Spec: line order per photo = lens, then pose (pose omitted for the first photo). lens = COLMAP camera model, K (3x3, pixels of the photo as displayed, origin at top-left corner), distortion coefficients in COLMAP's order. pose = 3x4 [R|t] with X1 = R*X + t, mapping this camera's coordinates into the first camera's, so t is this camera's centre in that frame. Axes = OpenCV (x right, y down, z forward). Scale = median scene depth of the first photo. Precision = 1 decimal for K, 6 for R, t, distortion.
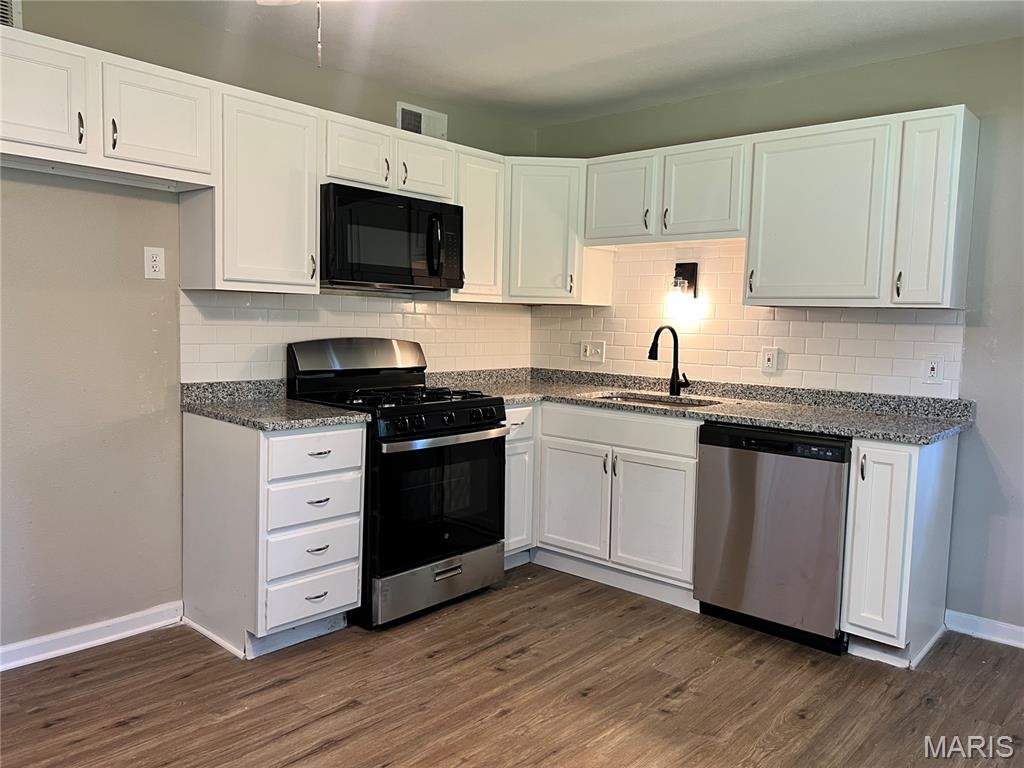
lens RADIAL K [[786.1, 0, 512.0], [0, 786.1, 384.0], [0, 0, 1]] dist [0.056125, -0.061946]
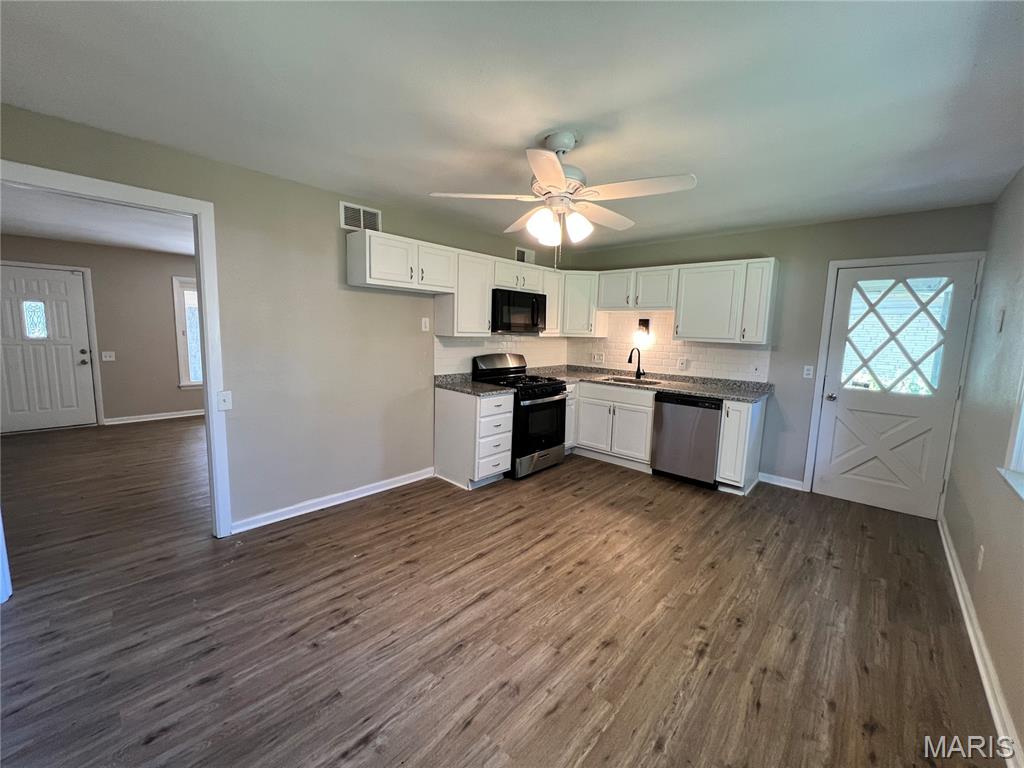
lens RADIAL K [[412.2, 0, 512.0], [0, 412.2, 384.0], [0, 0, 1]] dist [-0.001086, -0.000050]
pose [[0.999873, 0.002659, -0.015698, -0.162866], [-0.001902, 0.998844, 0.048041, -0.033067], [0.015808, -0.048005, 0.998722, -0.209819]]
